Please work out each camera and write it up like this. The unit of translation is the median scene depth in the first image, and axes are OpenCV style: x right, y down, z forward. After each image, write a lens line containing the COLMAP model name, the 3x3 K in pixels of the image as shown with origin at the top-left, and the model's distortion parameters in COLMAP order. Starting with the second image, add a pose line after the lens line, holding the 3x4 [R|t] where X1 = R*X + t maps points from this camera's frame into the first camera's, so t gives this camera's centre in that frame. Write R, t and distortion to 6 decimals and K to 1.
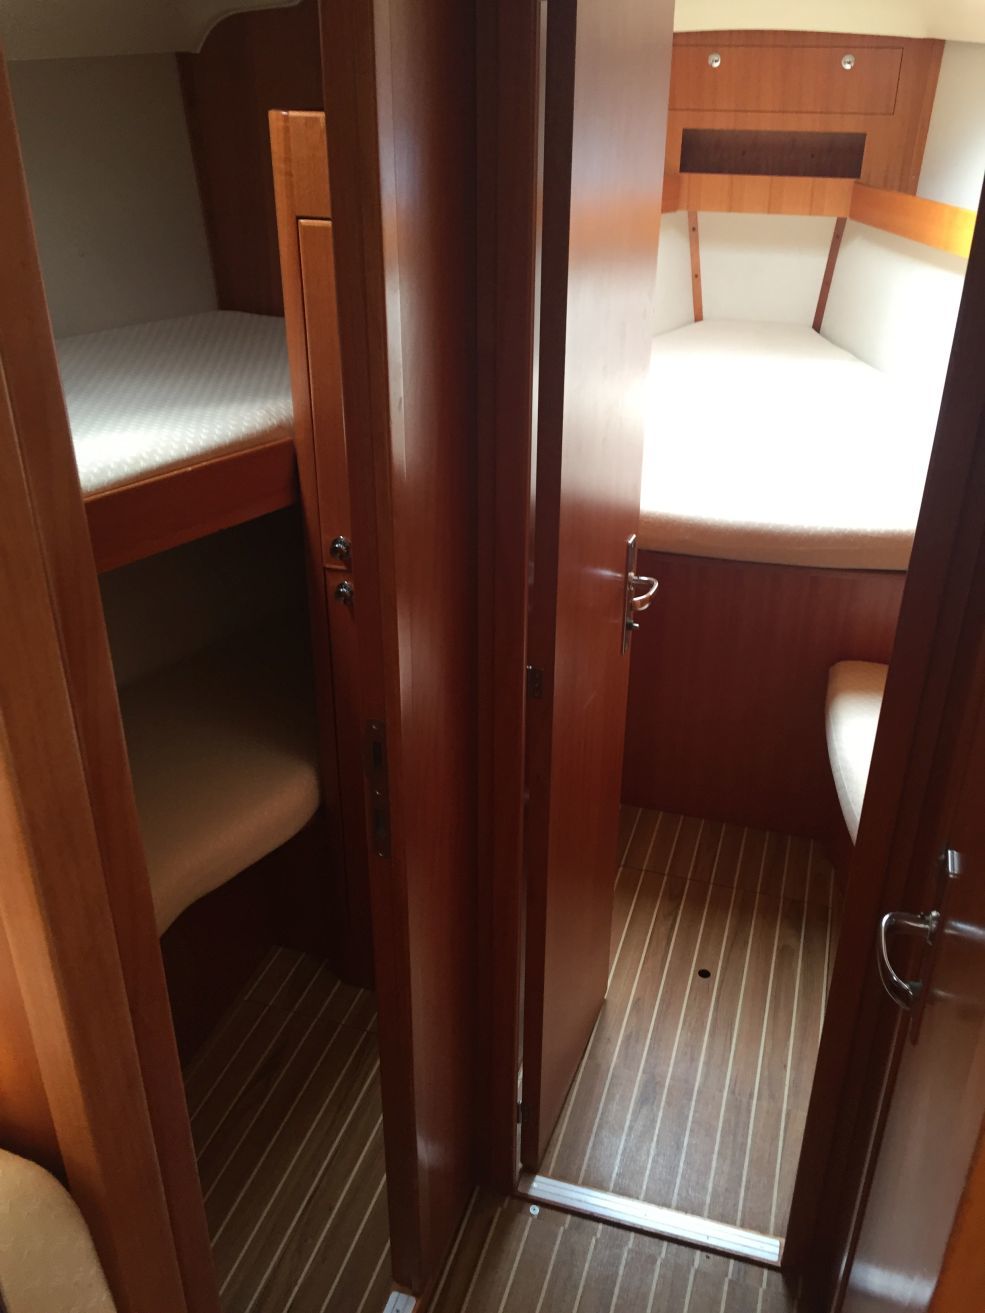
lens RADIAL K [[1129.7, 0, 492.5], [0, 1129.7, 656.5], [0, 0, 1]] dist [0.035943, -0.017321]
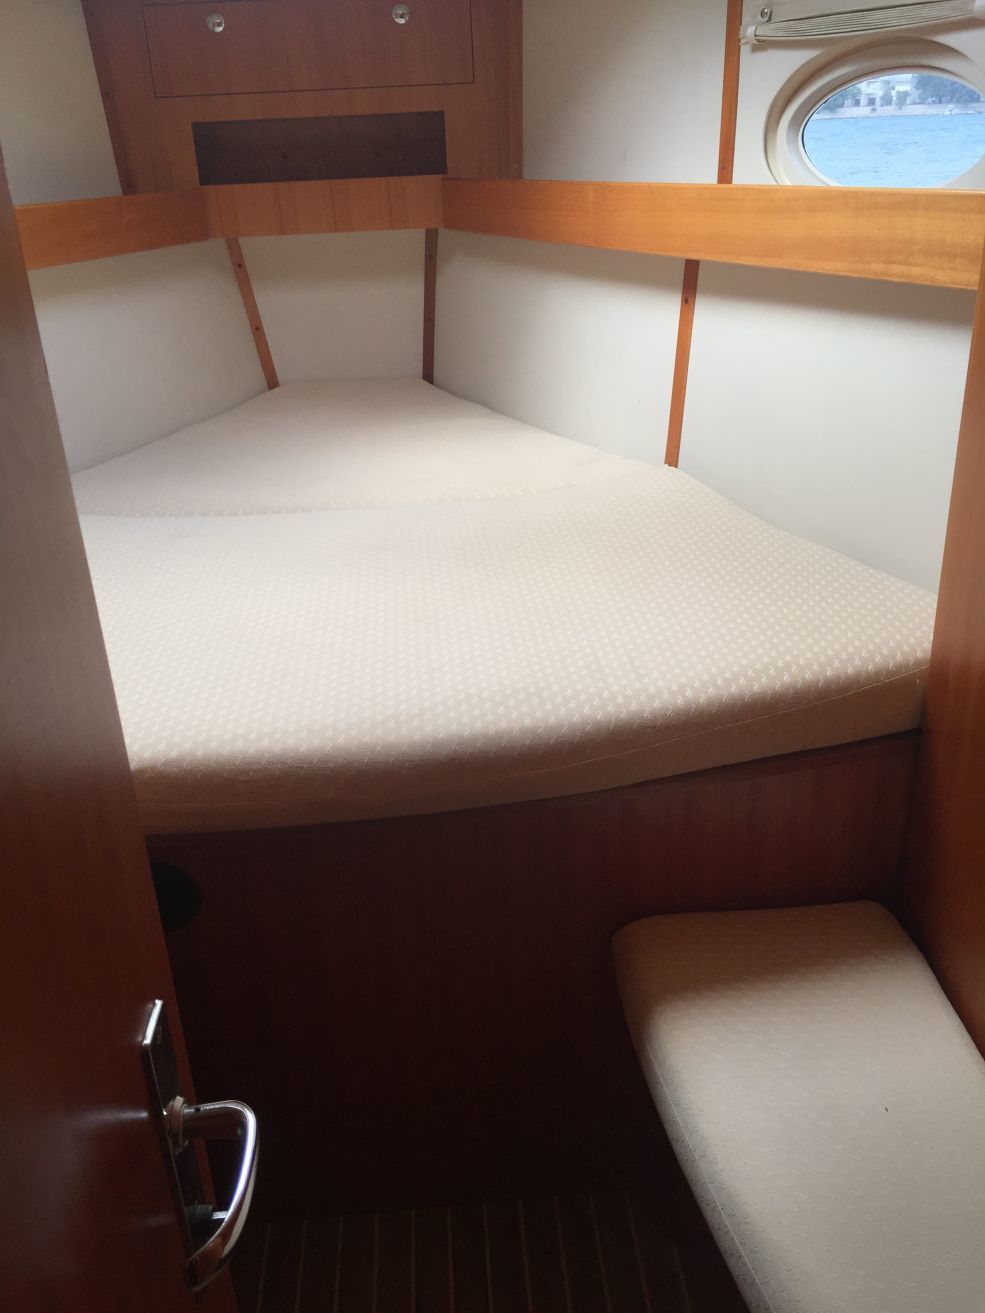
lens RADIAL K [[1129.7, 0, 492.5], [0, 1129.7, 656.5], [0, 0, 1]] dist [0.035943, -0.017321]
pose [[0.933112, -0.184475, 0.308660, 0.064088], [0.202832, 0.978808, -0.028185, -0.085468], [-0.296919, 0.088906, 0.950755, 0.313513]]
